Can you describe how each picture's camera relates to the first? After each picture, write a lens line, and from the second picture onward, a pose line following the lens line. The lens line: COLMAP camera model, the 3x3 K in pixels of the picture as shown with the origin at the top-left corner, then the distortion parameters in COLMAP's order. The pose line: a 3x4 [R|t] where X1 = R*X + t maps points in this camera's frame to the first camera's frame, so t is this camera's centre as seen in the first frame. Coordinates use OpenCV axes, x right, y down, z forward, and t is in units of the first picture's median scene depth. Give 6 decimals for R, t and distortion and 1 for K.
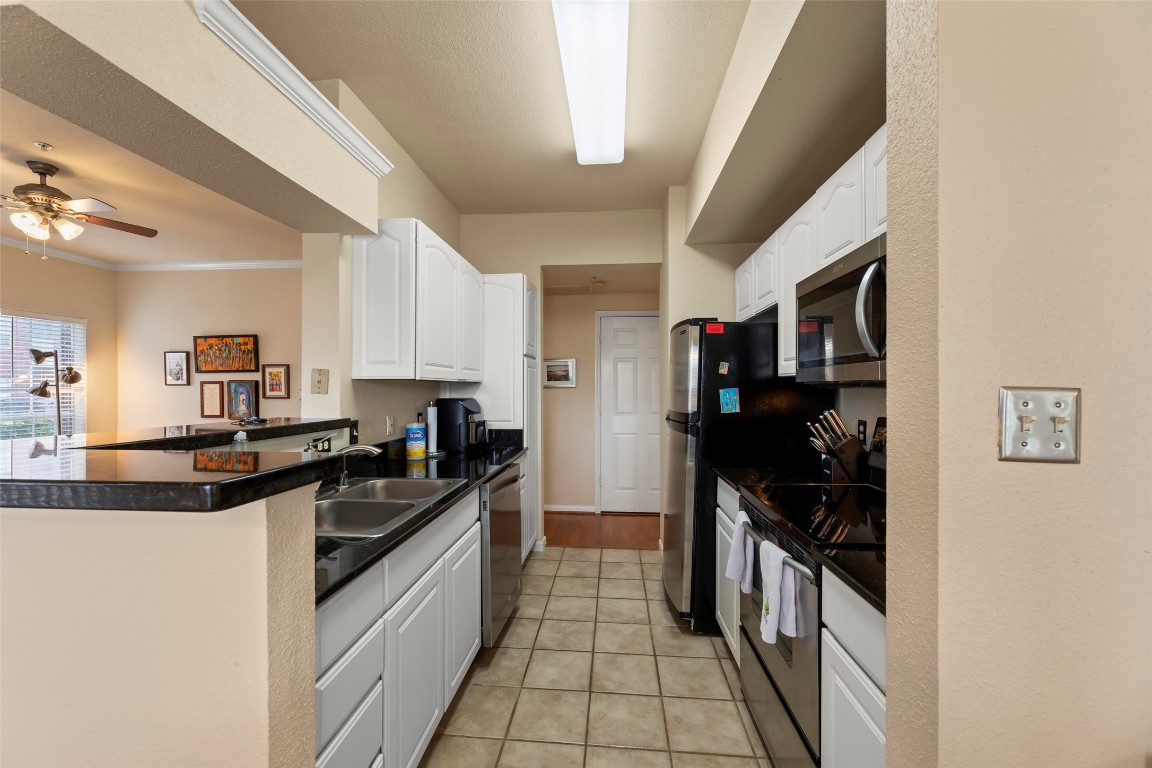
lens RADIAL K [[467.4, 0, 570.7], [0, 467.4, 388.6], [0, 0, 1]] dist [0.000709, 0.000172]
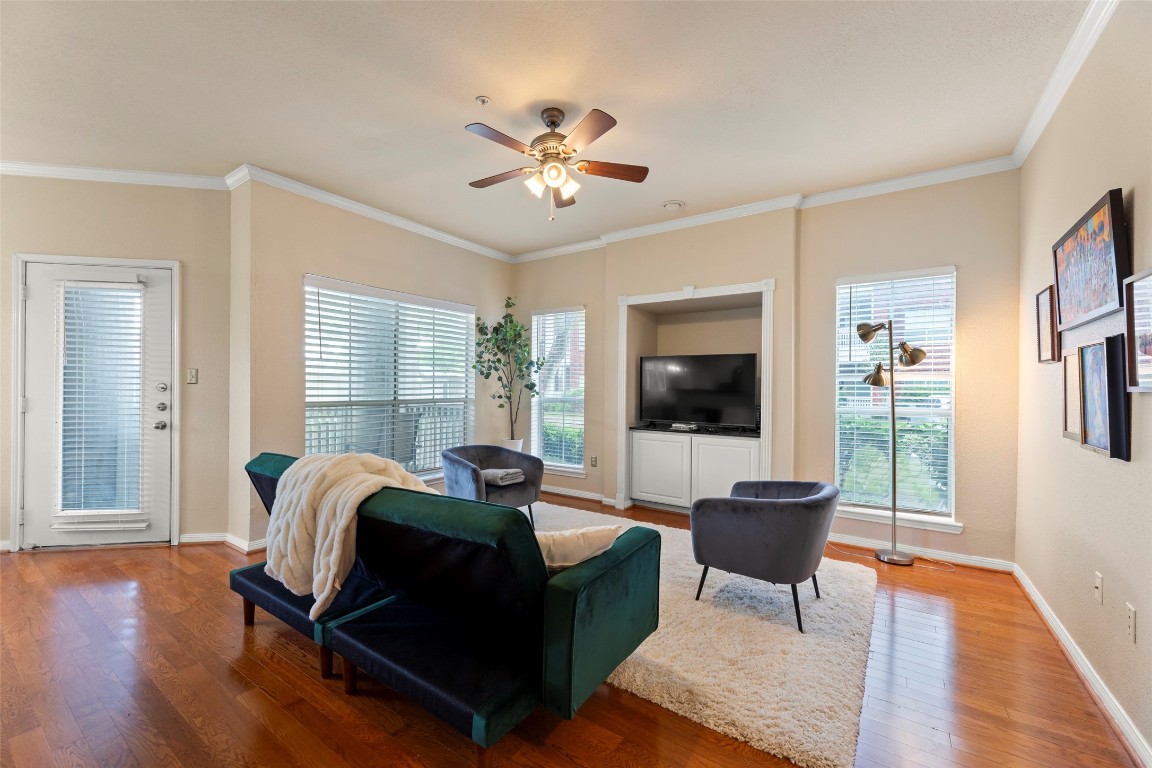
lens RADIAL K [[465.1, 0, 571.0], [0, 465.1, 387.6], [0, 0, 1]] dist [-0.001239, 0.000027]
pose [[-0.492576, -0.002825, -0.870265, -0.356322], [-0.009014, 0.999958, 0.001856, 0.035237], [0.870223, 0.008759, -0.492581, 1.368885]]
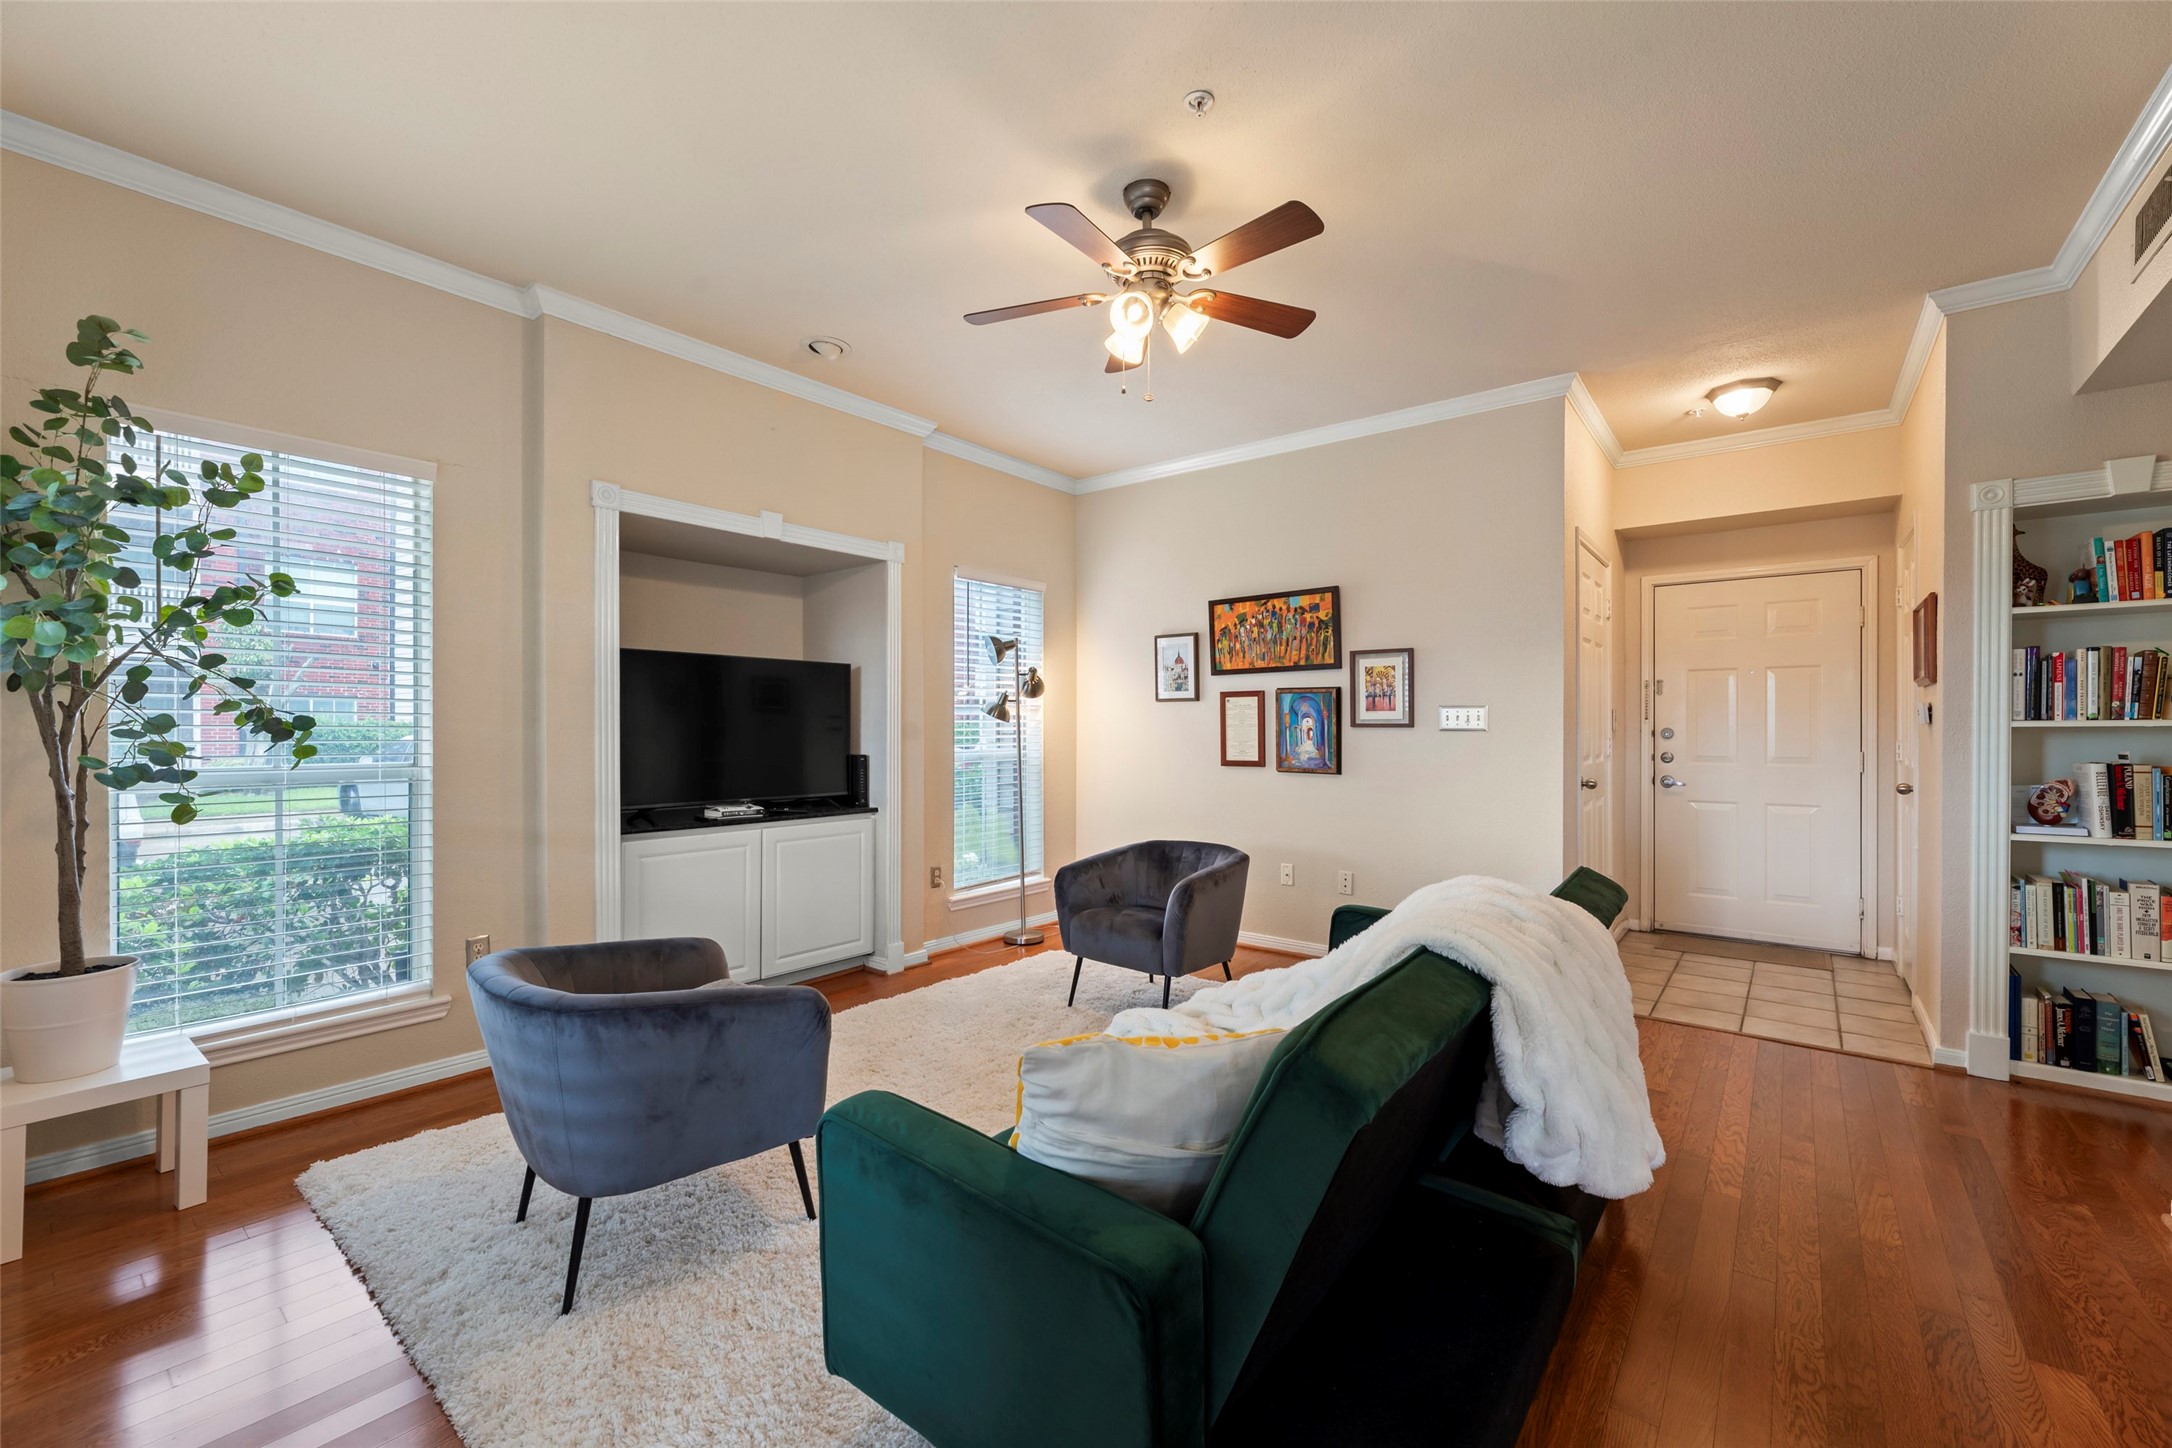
lens RADIAL K [[885.2, 0, 1081.3], [0, 885.2, 731.2], [0, 0, 1]] dist [-0.000768, -0.000470]
pose [[0.829691, 0.004896, -0.558202, -0.655185], [-0.002119, 0.999982, 0.005623, 0.034870], [0.558220, -0.003482, 0.829686, 0.241481]]
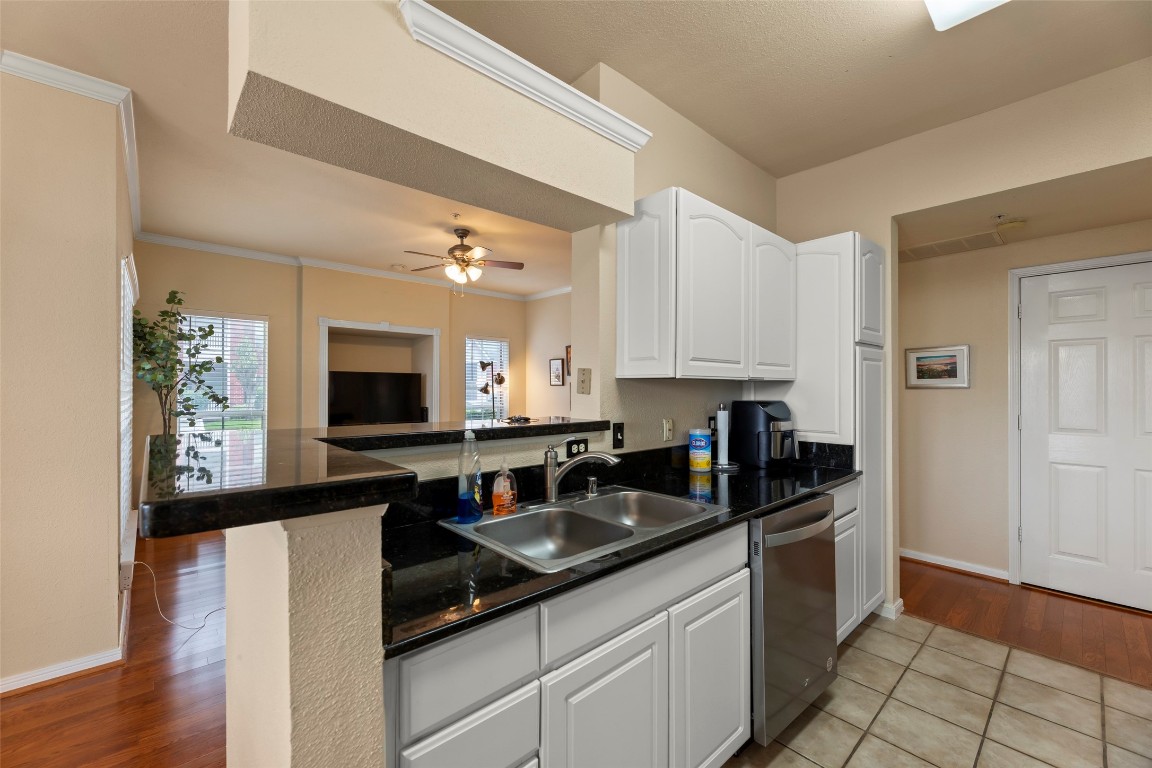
lens RADIAL K [[463.7, 0, 574.1], [0, 463.7, 386.0], [0, 0, 1]] dist [0.000163, 0.000285]
pose [[0.736324, -0.001220, -0.676628, 0.068138], [-0.002608, 0.999986, -0.004641, -0.000590], [0.676624, 0.005182, 0.736310, 0.183789]]
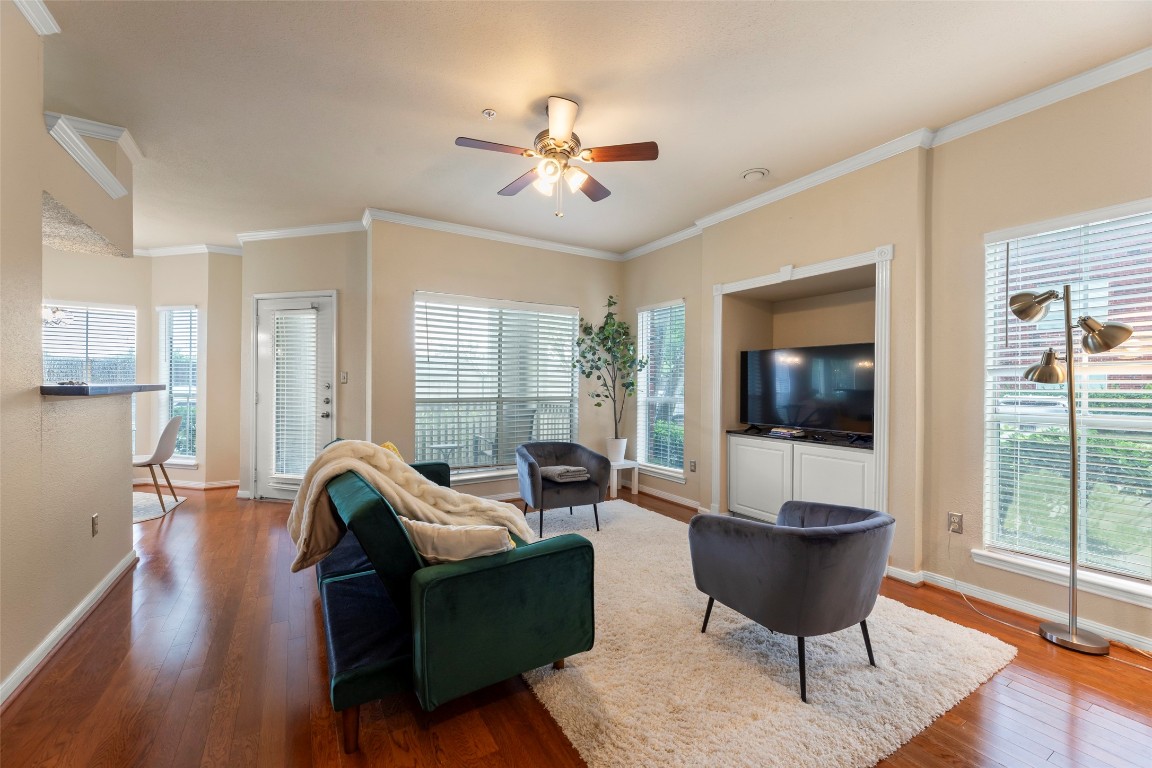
lens RADIAL K [[463.5, 0, 571.5], [0, 463.5, 386.0], [0, 0, 1]] dist [0.000097, -0.000044]
pose [[-0.808652, -0.005190, -0.588265, -0.599977], [-0.007961, 0.999966, 0.002122, 0.035955], [0.588234, 0.006399, -0.808666, 1.606026]]
